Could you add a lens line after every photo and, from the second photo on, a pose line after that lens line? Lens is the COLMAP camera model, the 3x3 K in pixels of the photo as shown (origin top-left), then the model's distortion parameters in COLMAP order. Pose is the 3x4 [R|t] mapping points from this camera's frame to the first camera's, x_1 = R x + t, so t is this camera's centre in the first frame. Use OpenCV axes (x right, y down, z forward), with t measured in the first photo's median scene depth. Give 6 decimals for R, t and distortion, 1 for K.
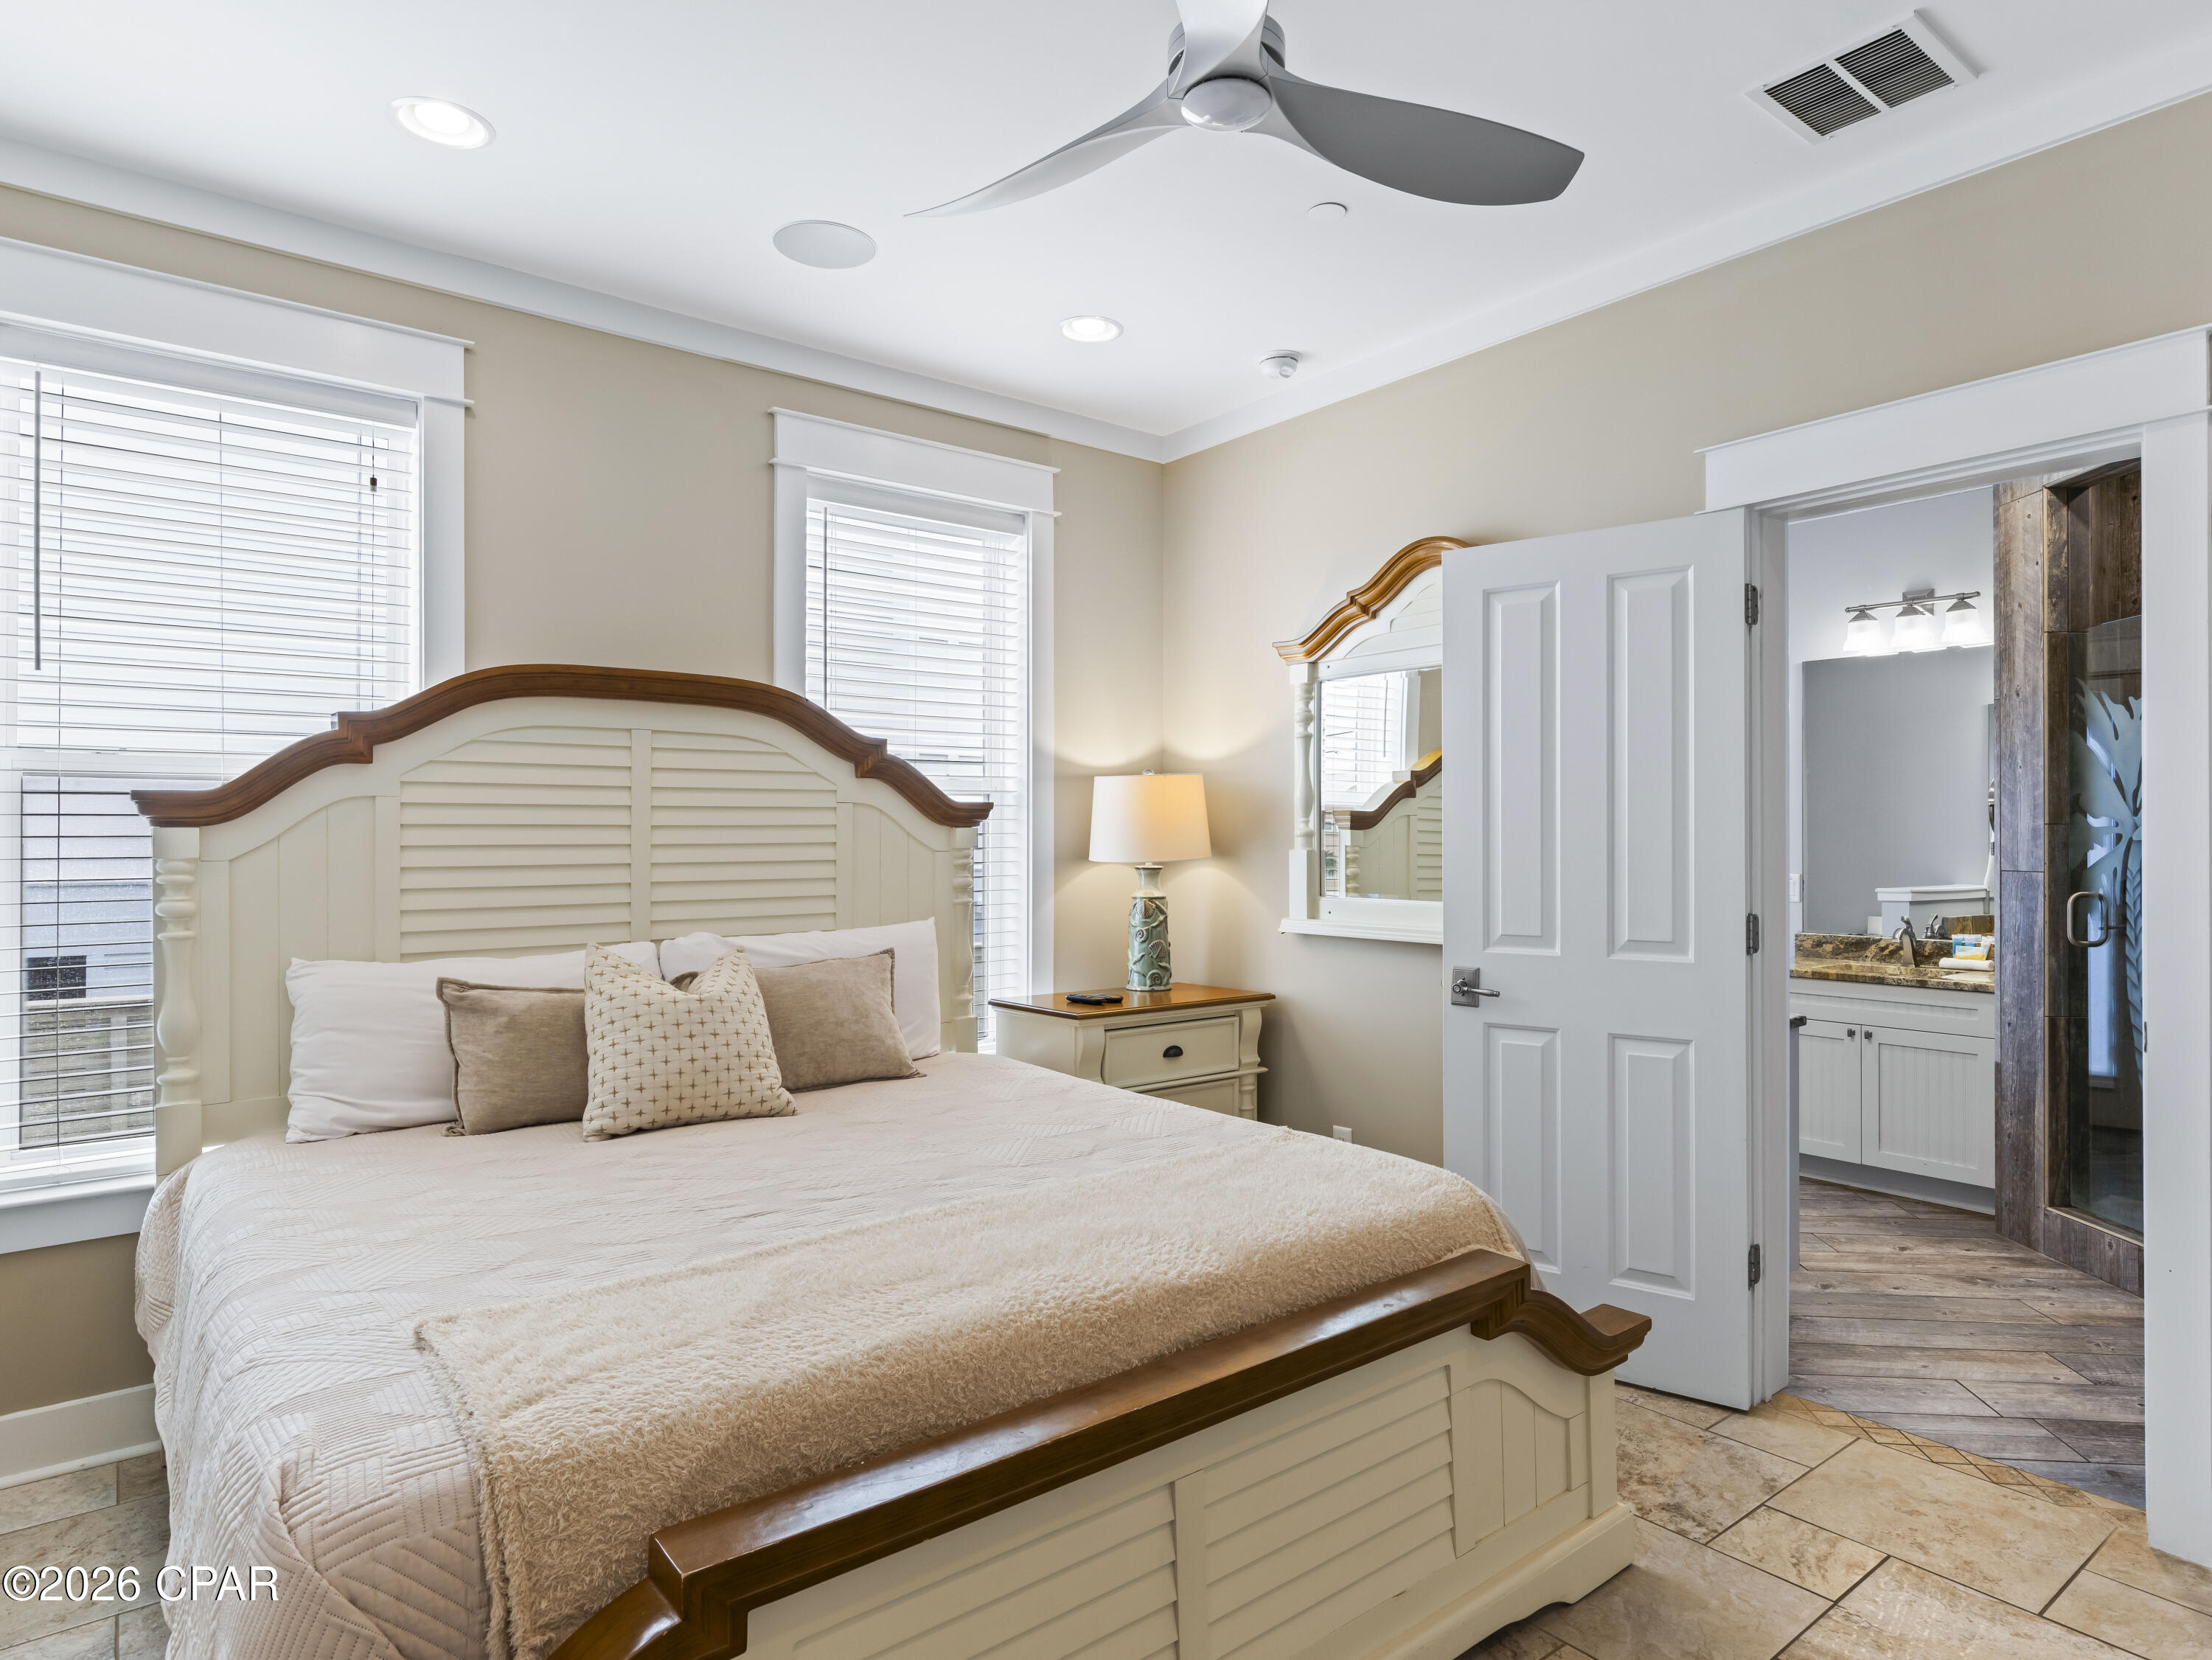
lens RADIAL K [[1260.4, 0, 1109.8], [0, 1260.4, 837.8], [0, 0, 1]] dist [-0.003358, -0.000901]
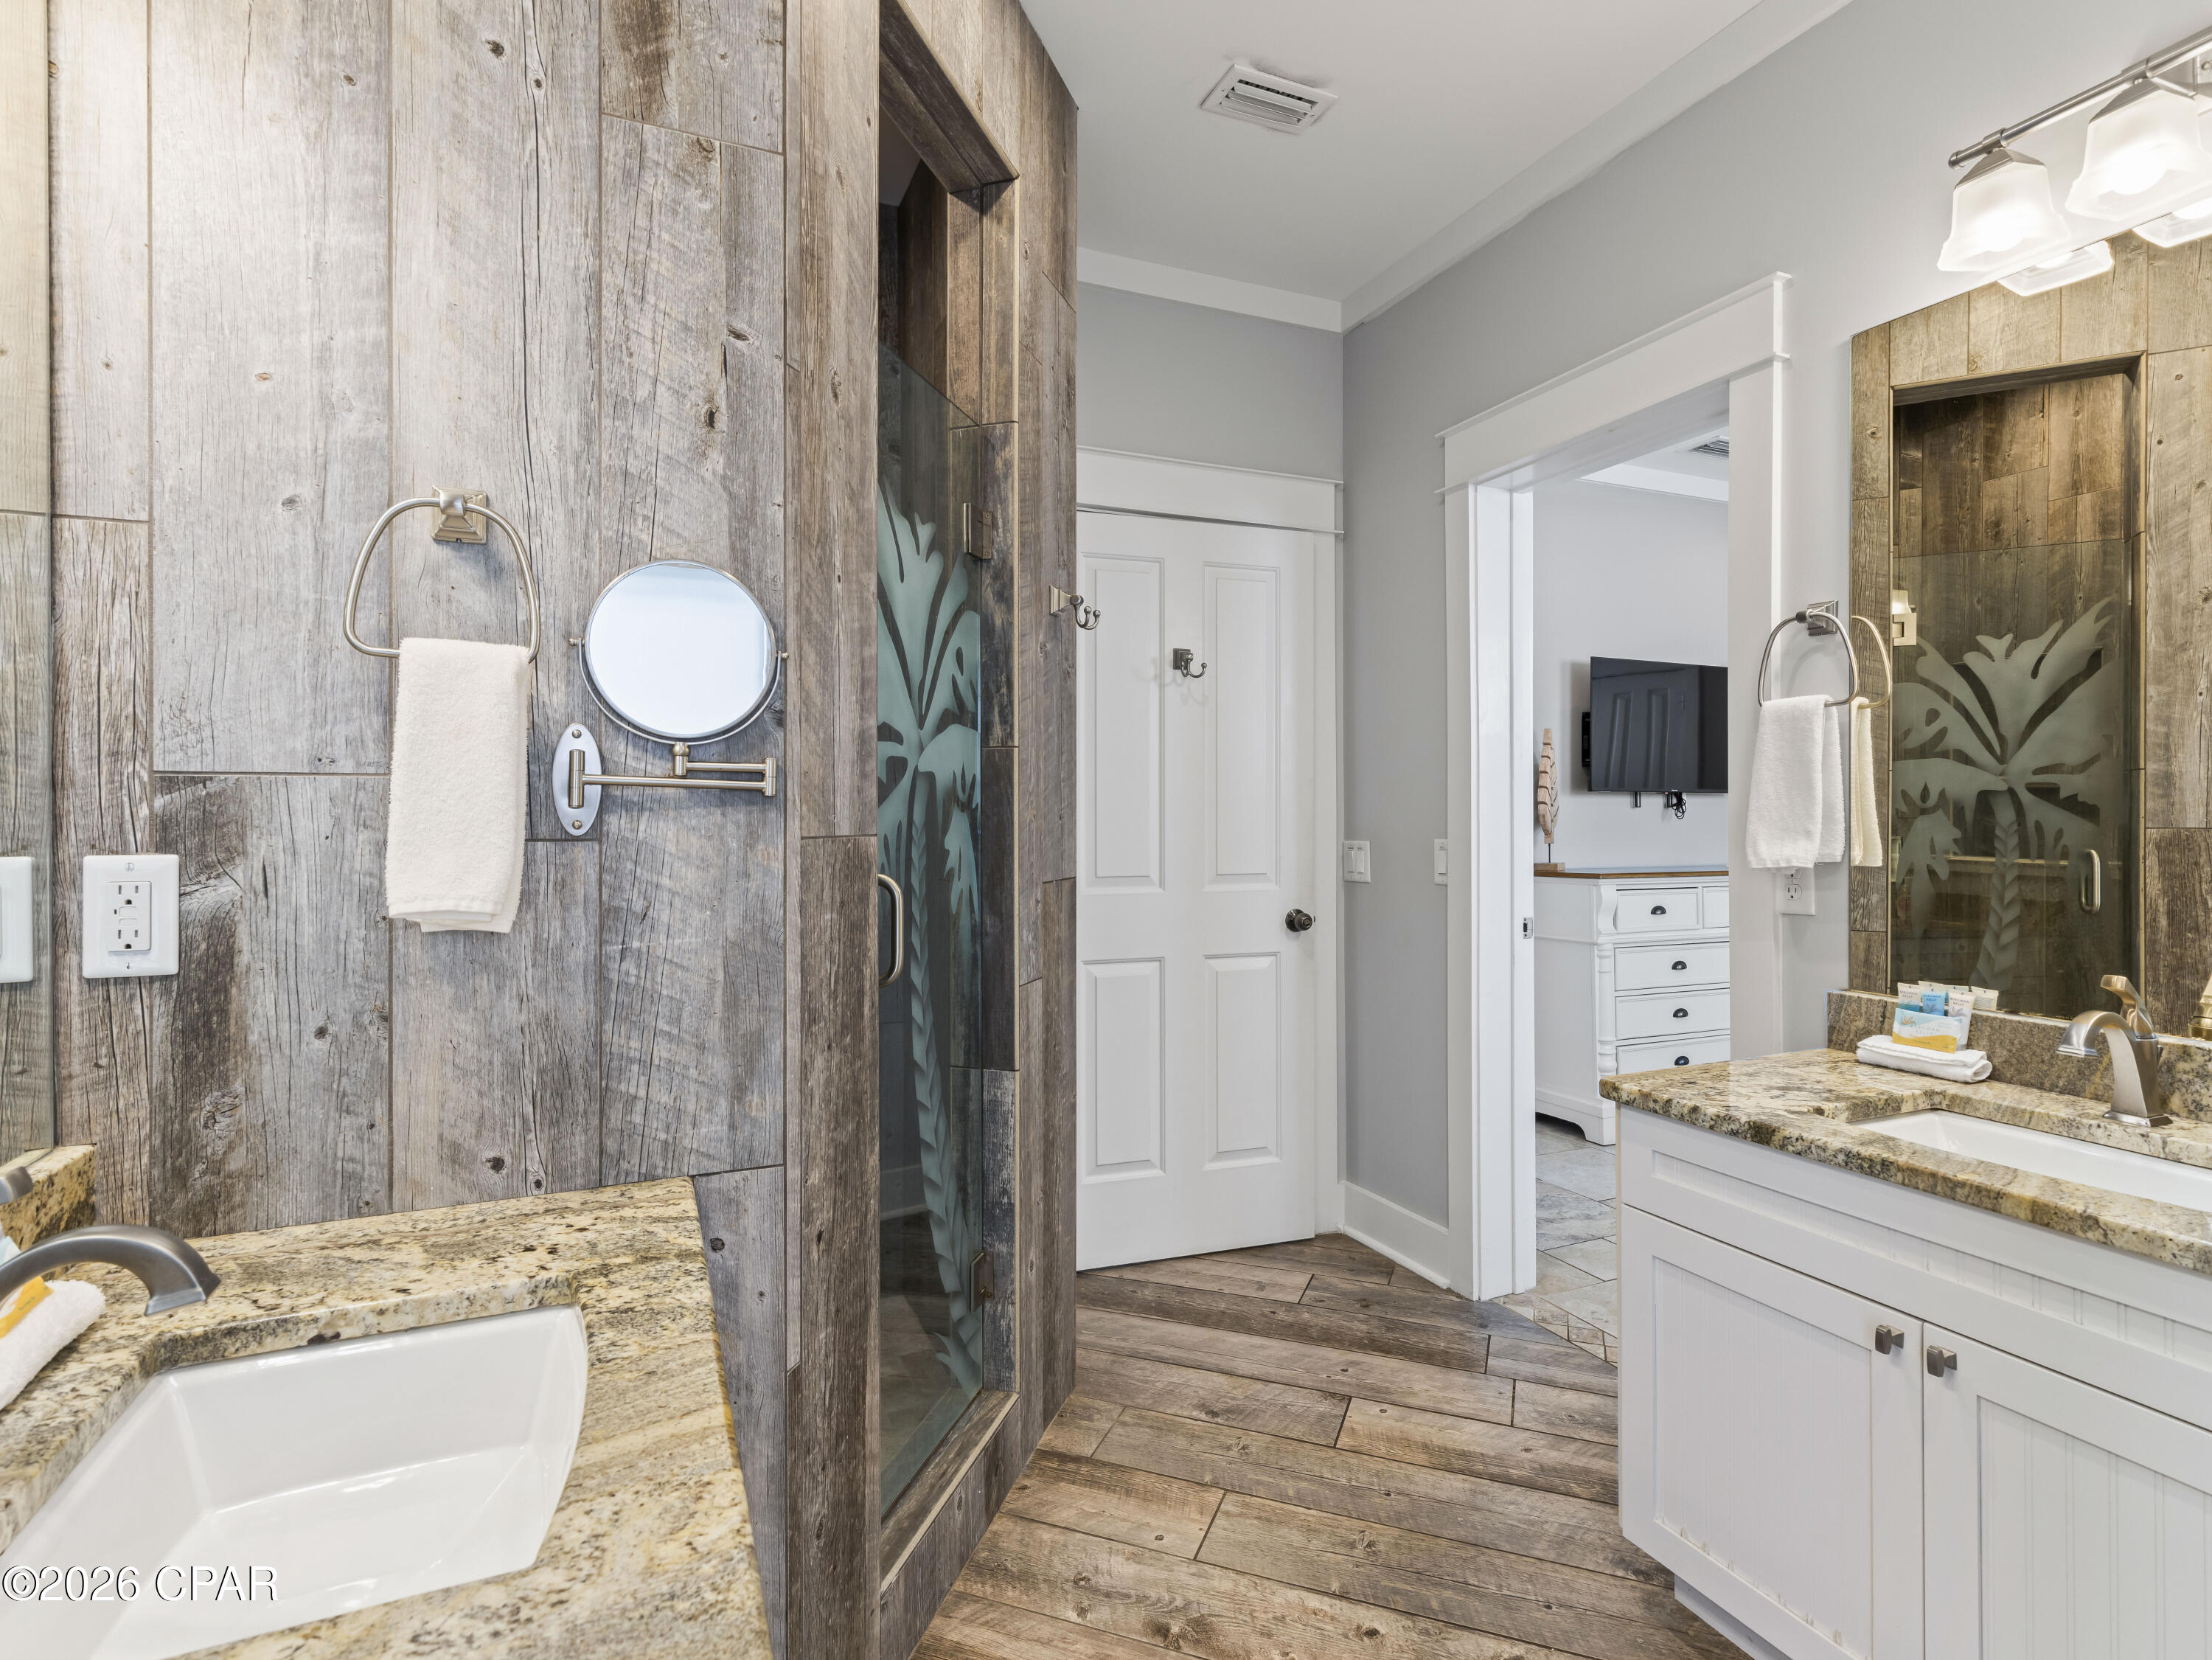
lens RADIAL K [[1124.3, 0, 1106.9], [0, 1124.3, 814.1], [0, 0, 1]] dist [0.007454, 0.000189]
pose [[-0.968153, 0.003153, 0.250340, 0.559185], [0.001973, 0.999986, -0.004965, 0.021760], [-0.250352, -0.004313, -0.968145, 1.347831]]
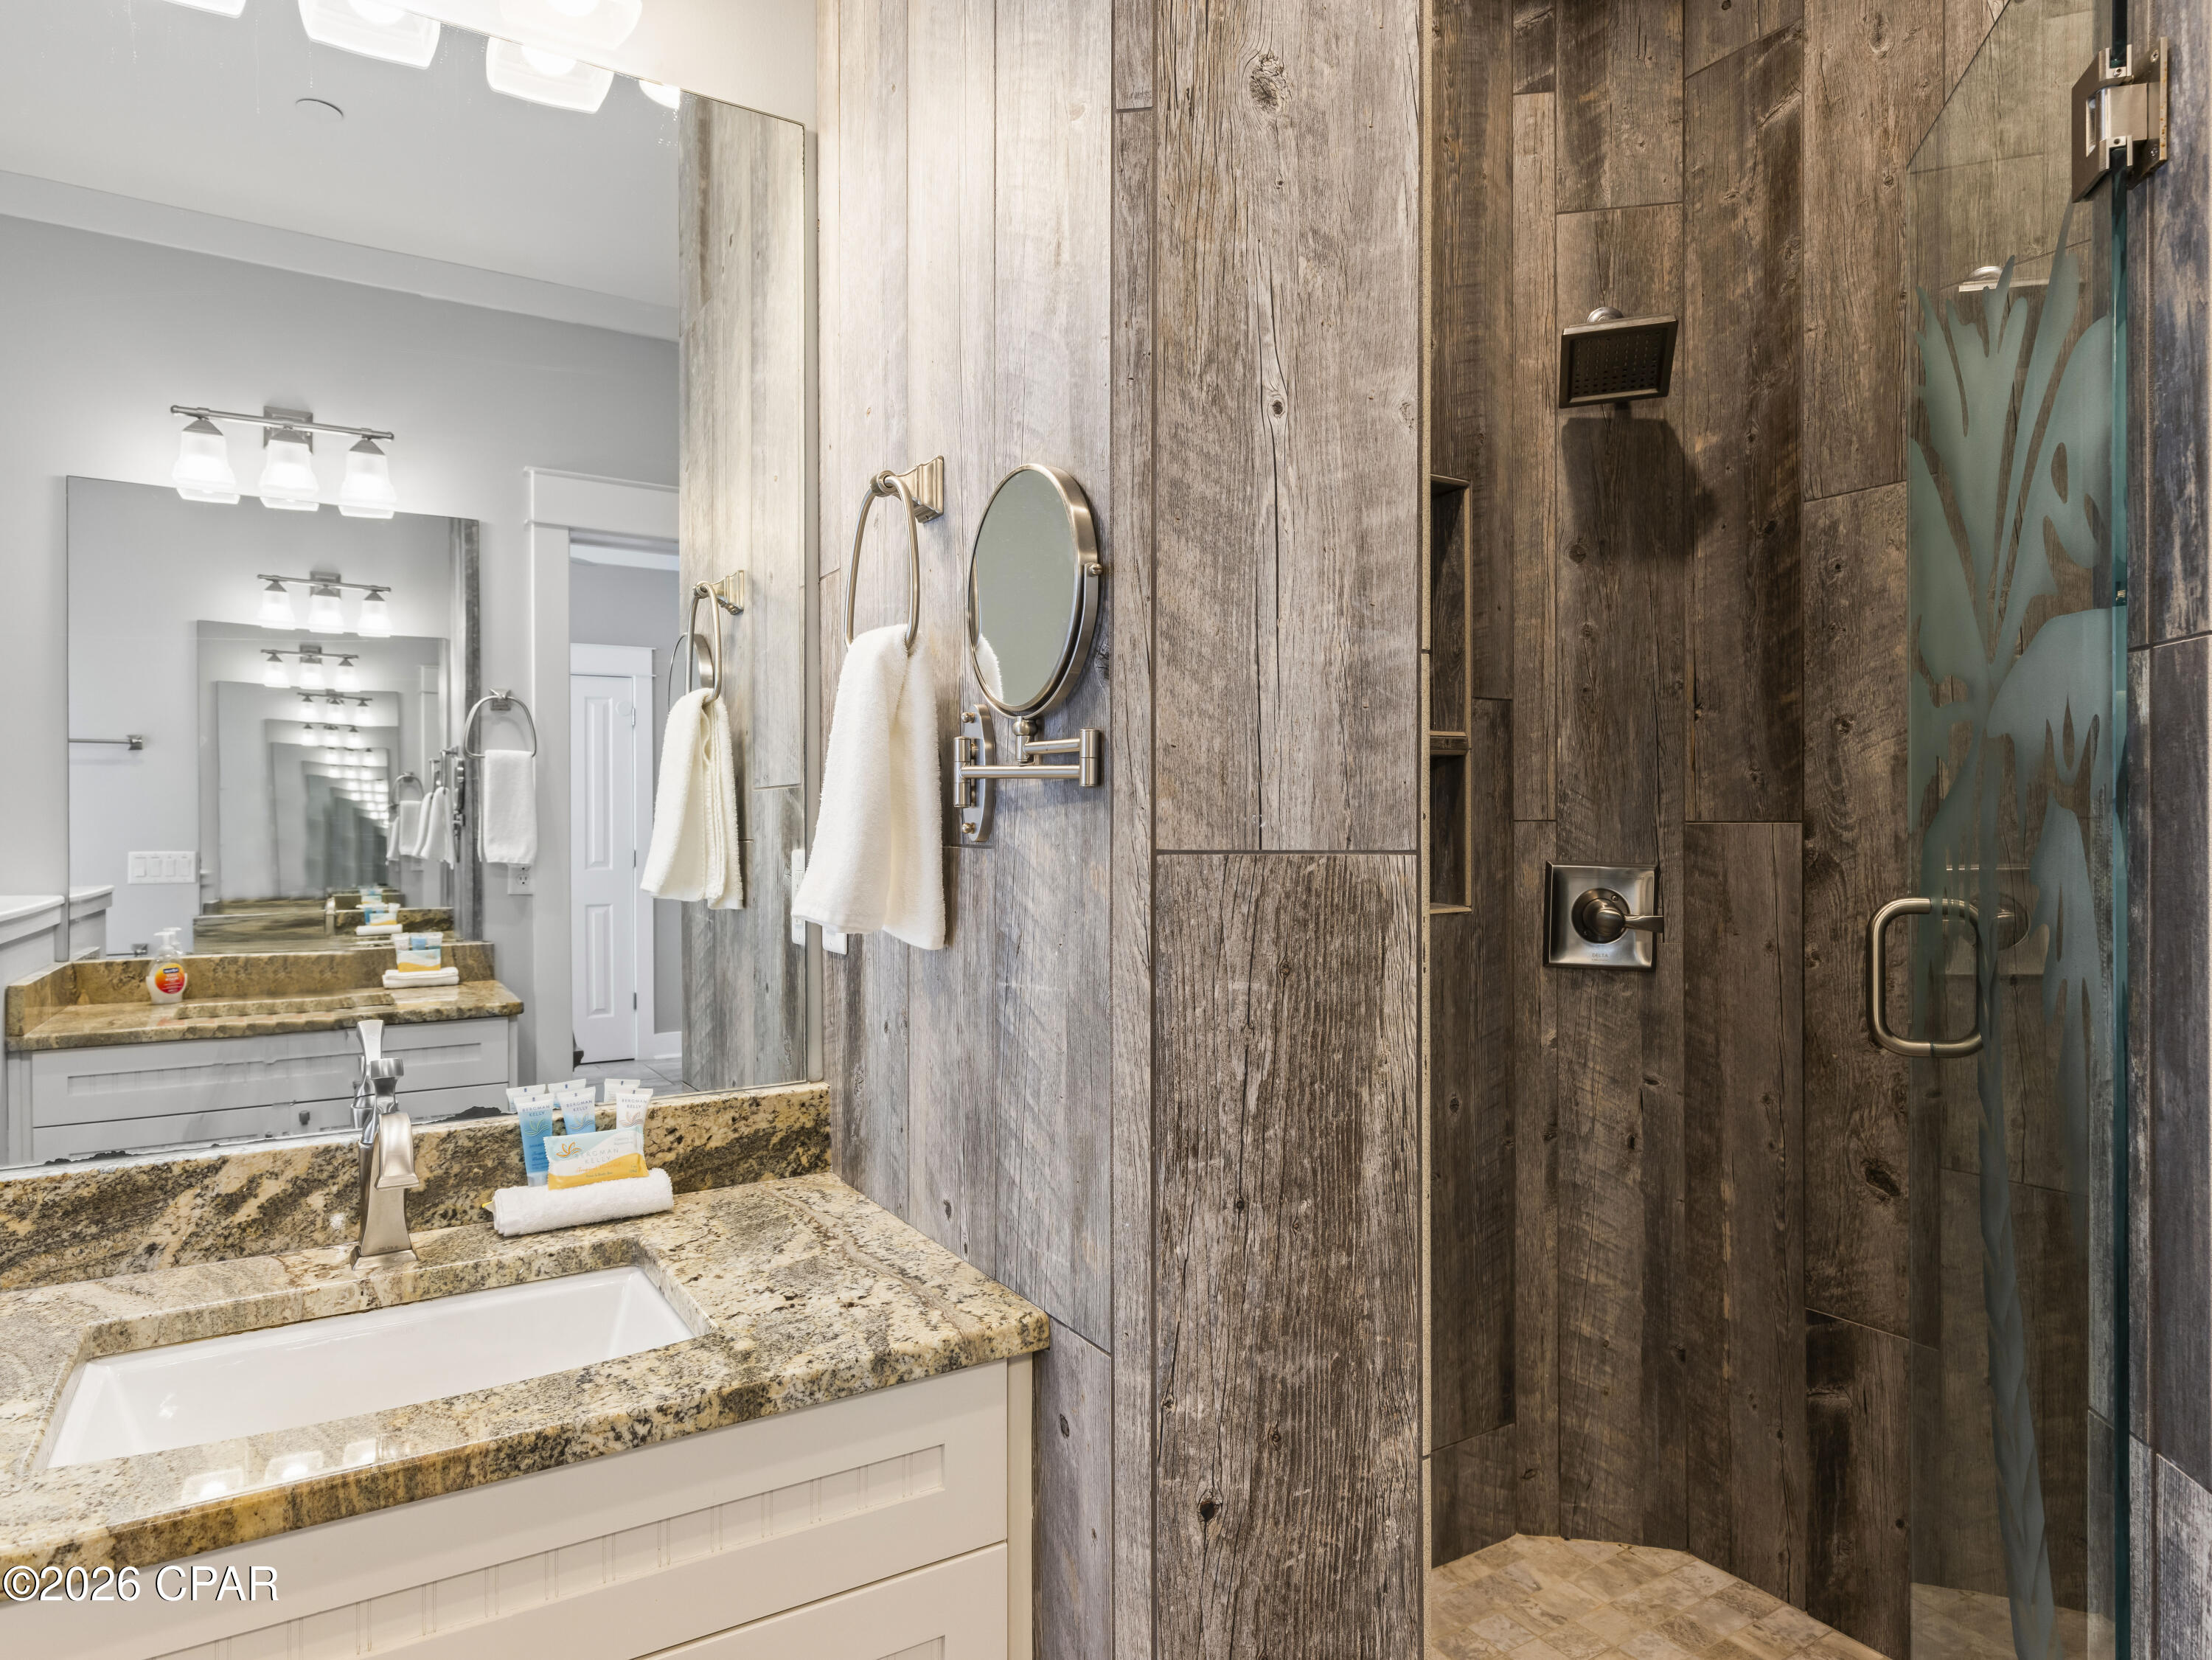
lens RADIAL K [[1304.5, 0, 1107.7], [0, 1304.5, 832.2], [0, 0, 1]] dist [0.006452, 0.001564]
pose [[0.092144, -0.004713, 0.995735, 0.486370], [-0.003979, 0.999979, 0.005101, 0.022150], [-0.995738, -0.004432, 0.092123, 1.024671]]
